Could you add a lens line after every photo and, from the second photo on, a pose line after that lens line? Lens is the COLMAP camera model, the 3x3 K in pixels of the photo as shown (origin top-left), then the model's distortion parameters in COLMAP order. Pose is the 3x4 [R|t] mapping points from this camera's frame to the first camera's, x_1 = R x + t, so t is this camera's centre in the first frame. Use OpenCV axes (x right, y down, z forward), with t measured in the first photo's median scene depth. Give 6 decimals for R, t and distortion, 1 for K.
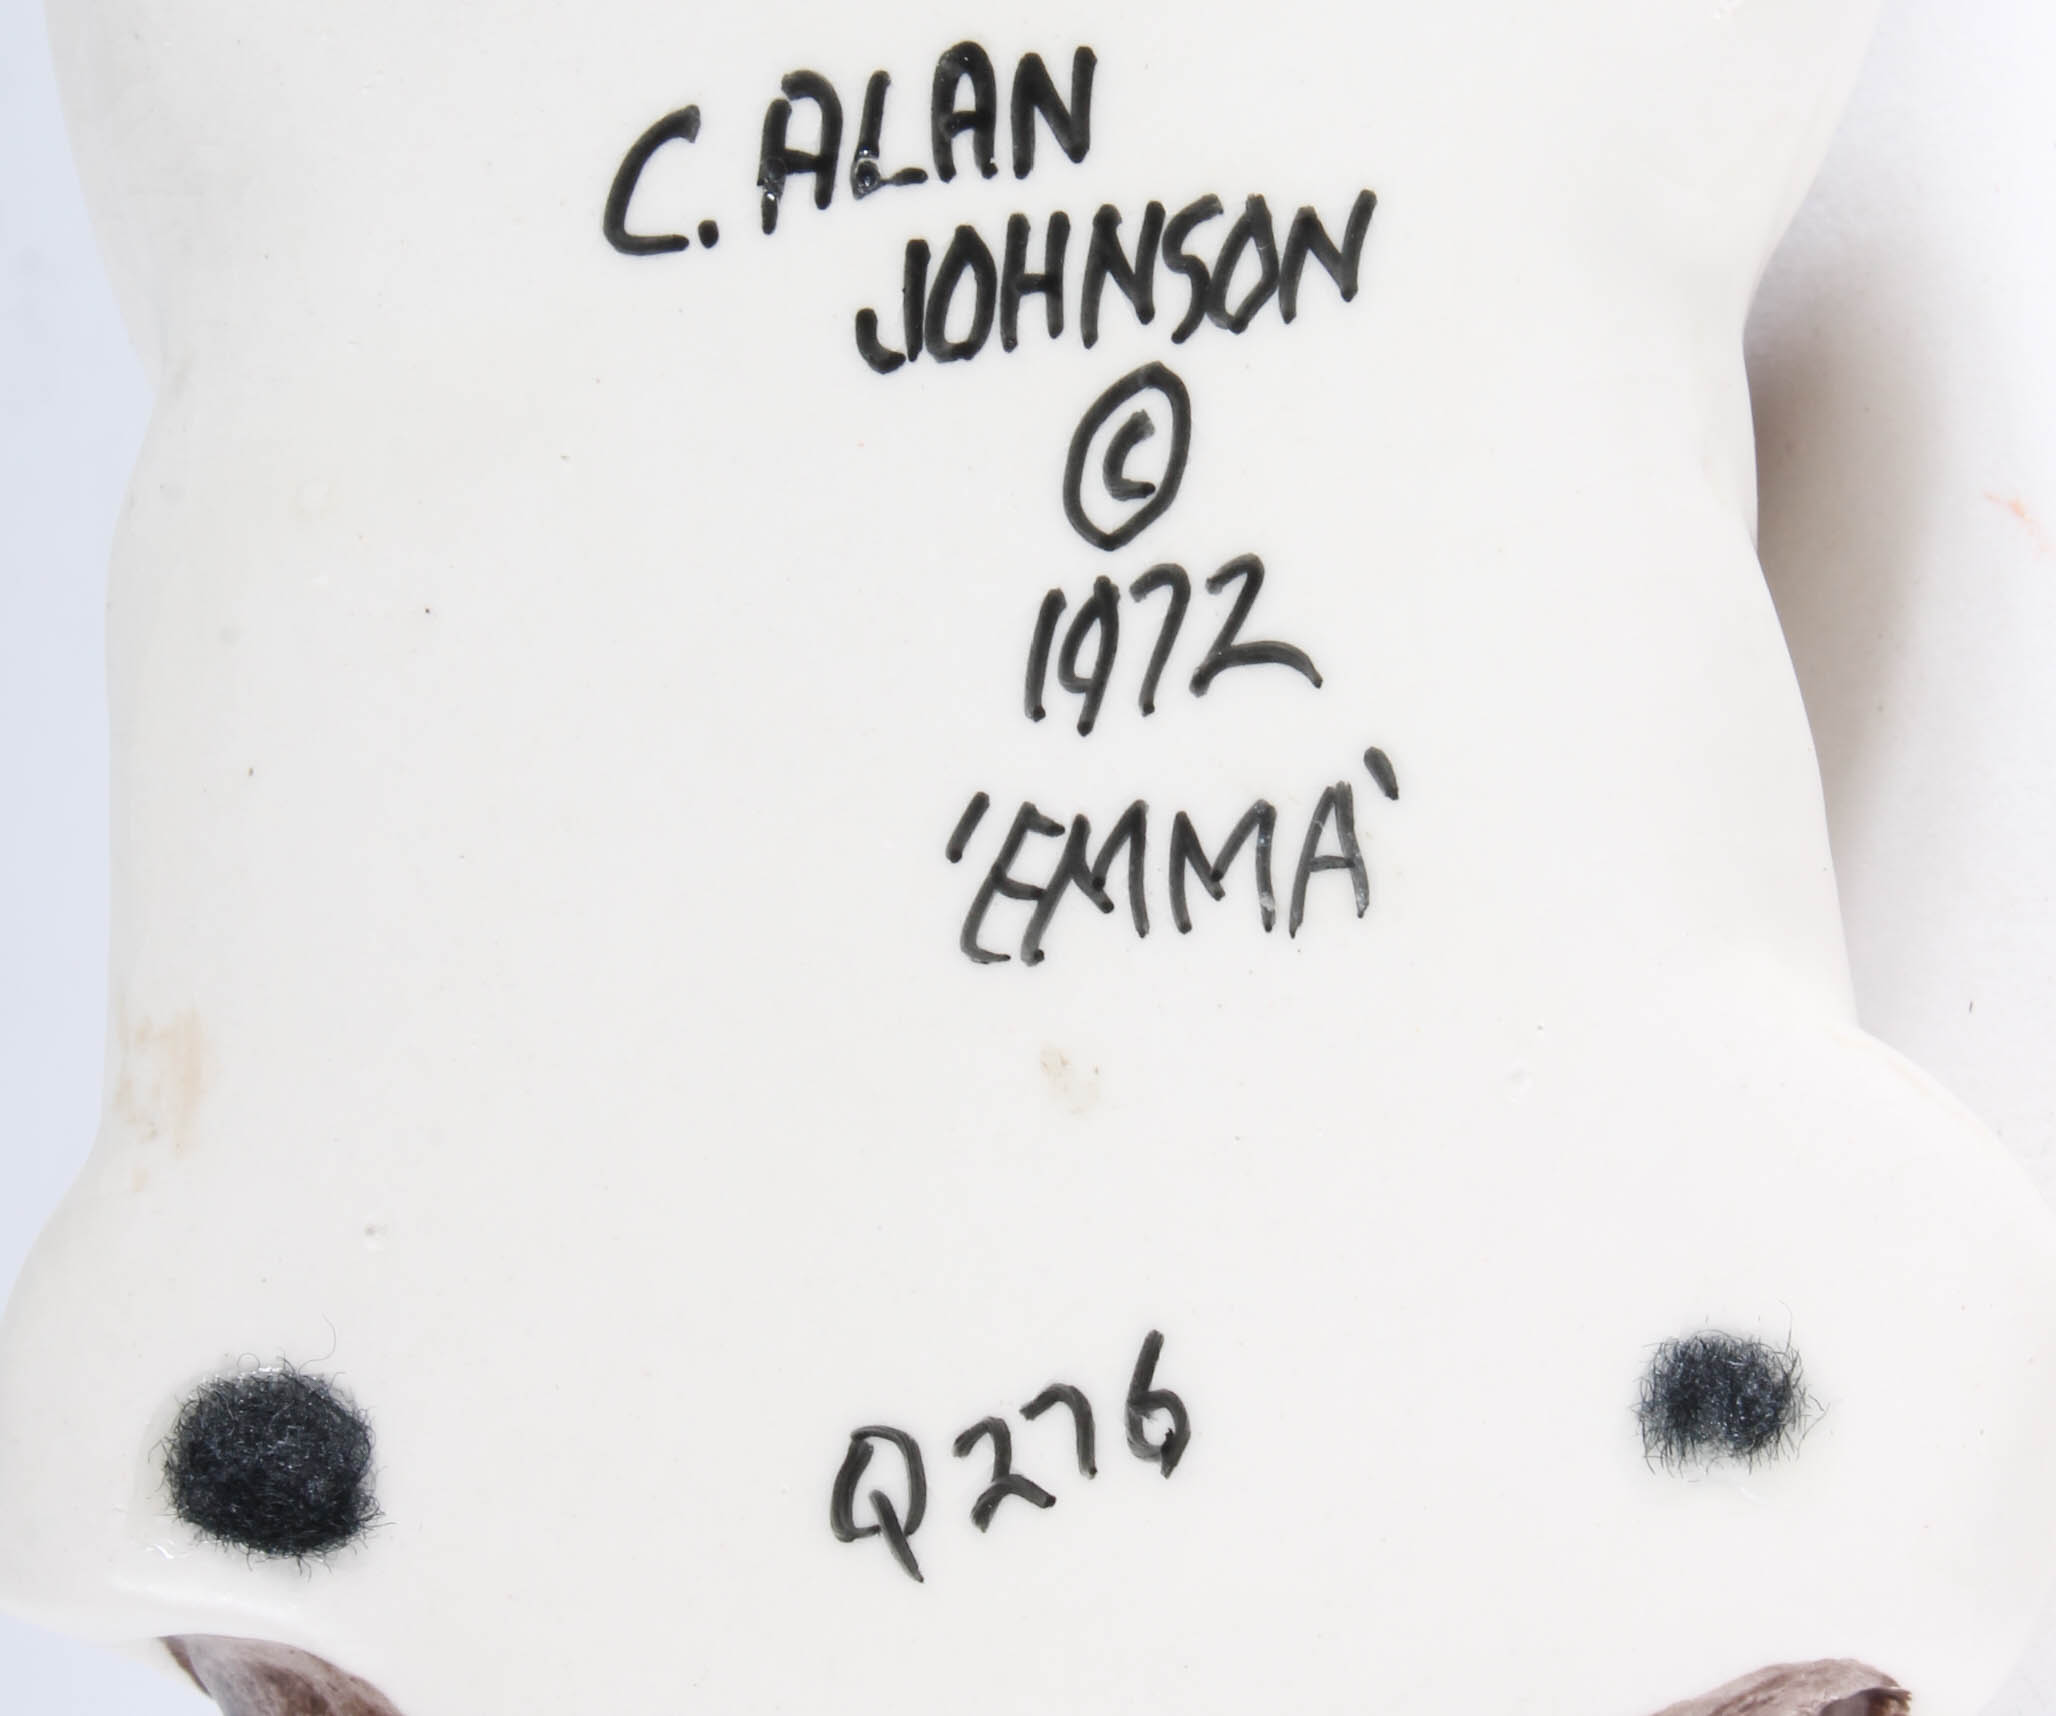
lens RADIAL K [[6704.7, 0, 1028.4], [0, 6704.7, 858.2], [0, 0, 1]] dist [-0.085255, 0.000000]
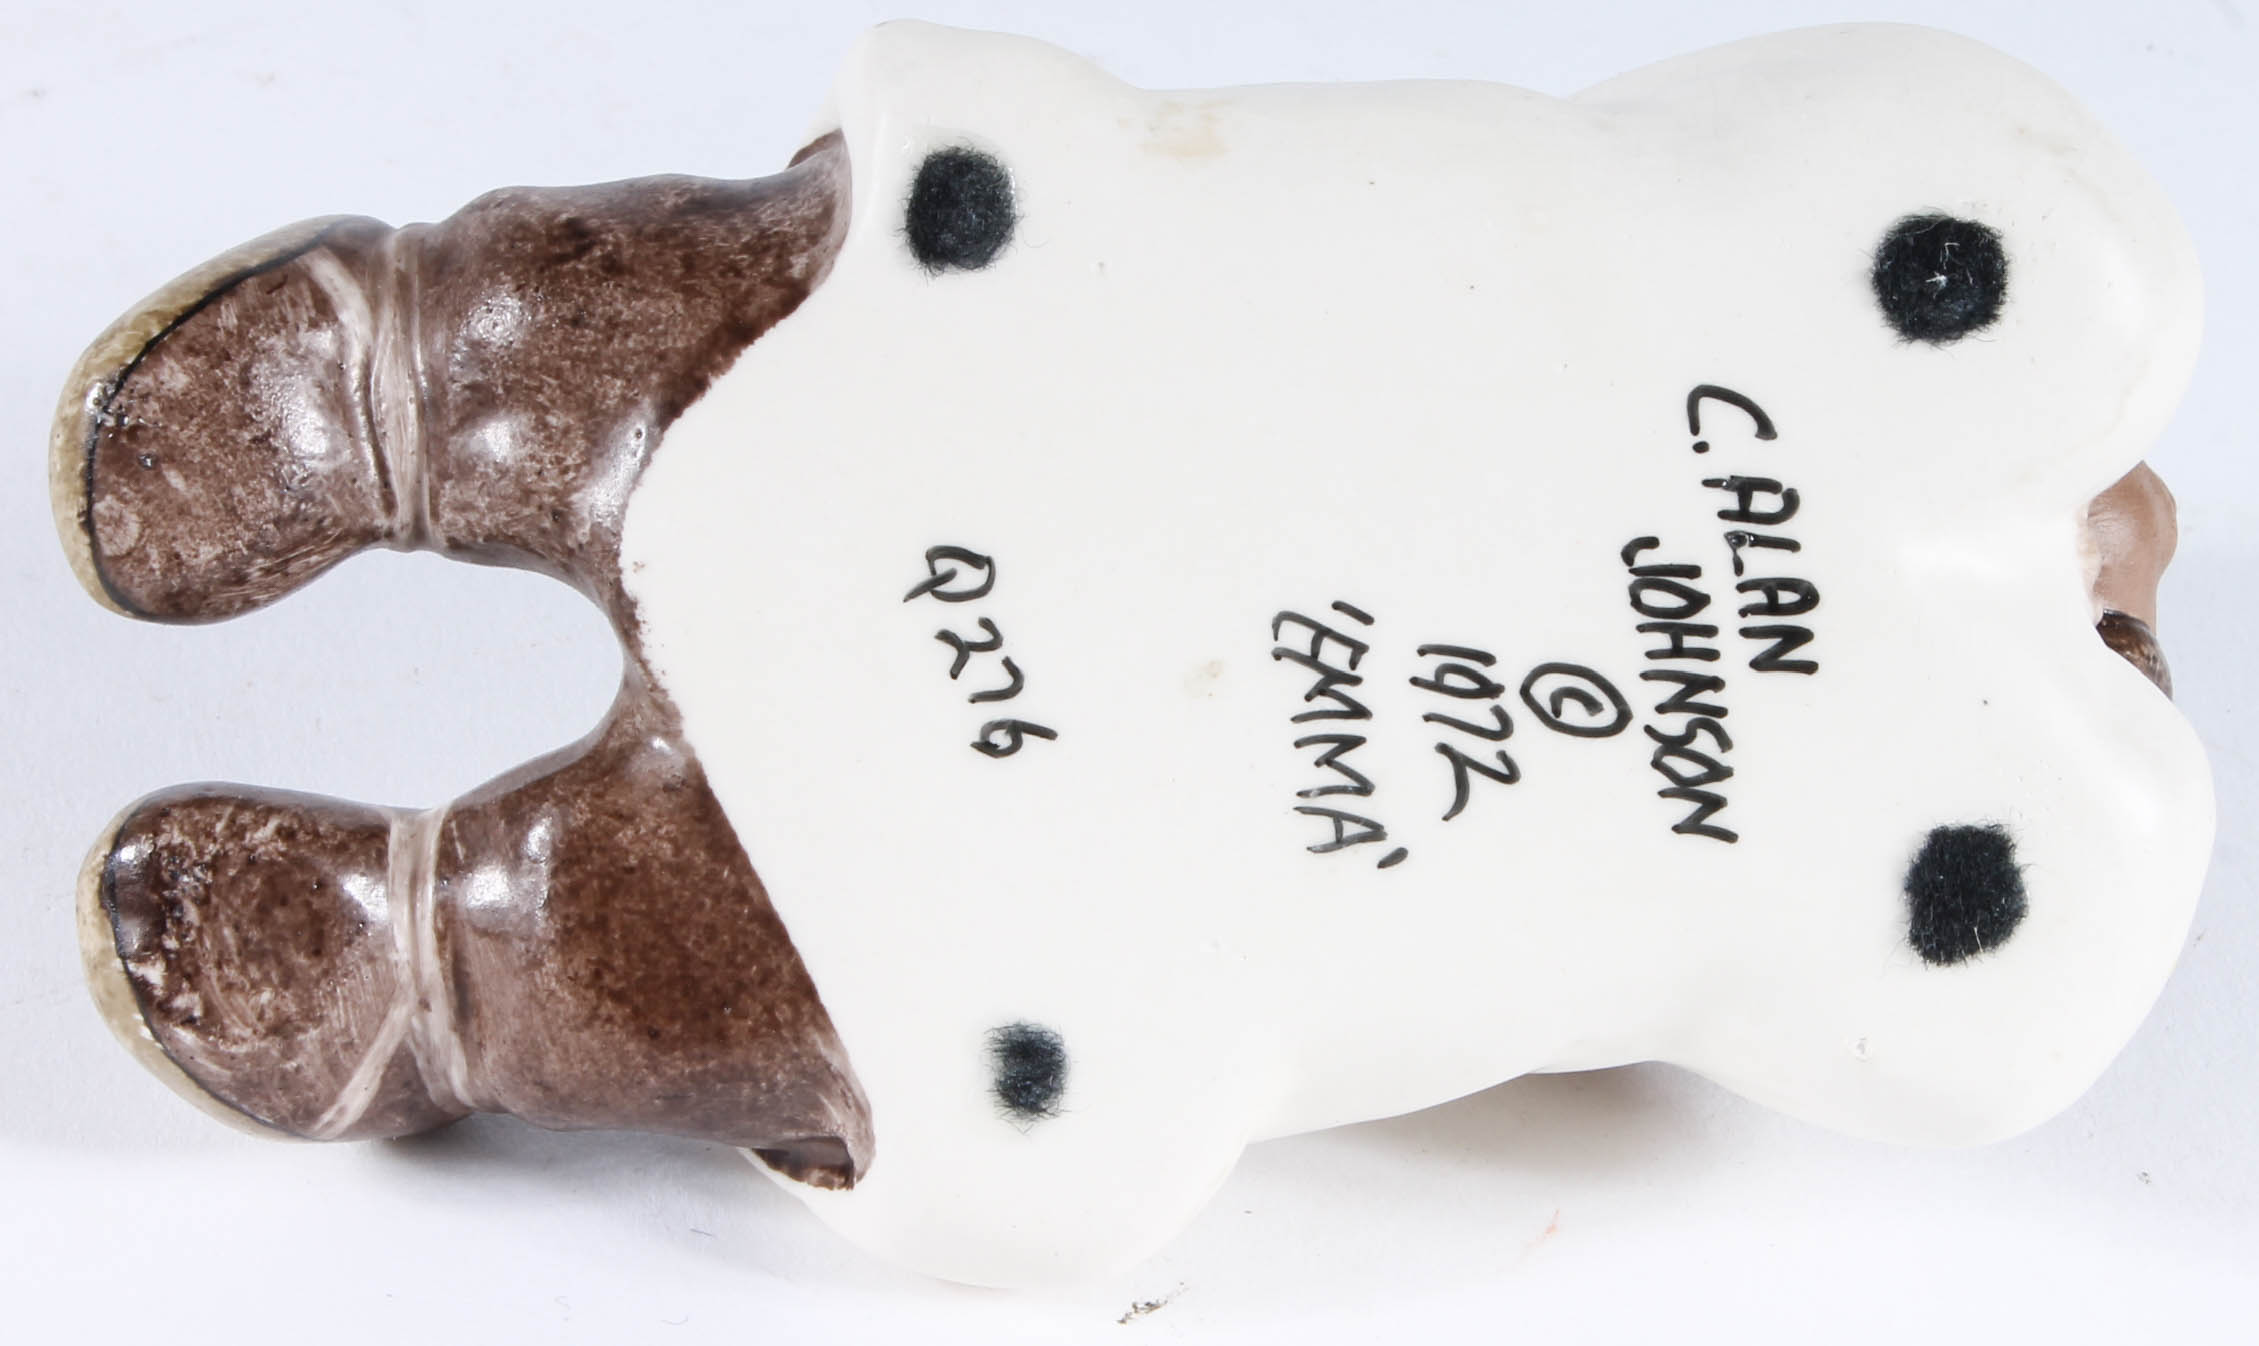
lens RADIAL K [[5893.1, 0, 1129.7], [0, 5893.1, 672.8], [0, 0, 1]] dist [-0.271408, 0.000000]
pose [[0.032379, 0.998435, 0.045604, -0.063096], [-0.999462, 0.032587, -0.003830, 0.057330], [-0.005310, -0.045455, 0.998952, -0.471875]]
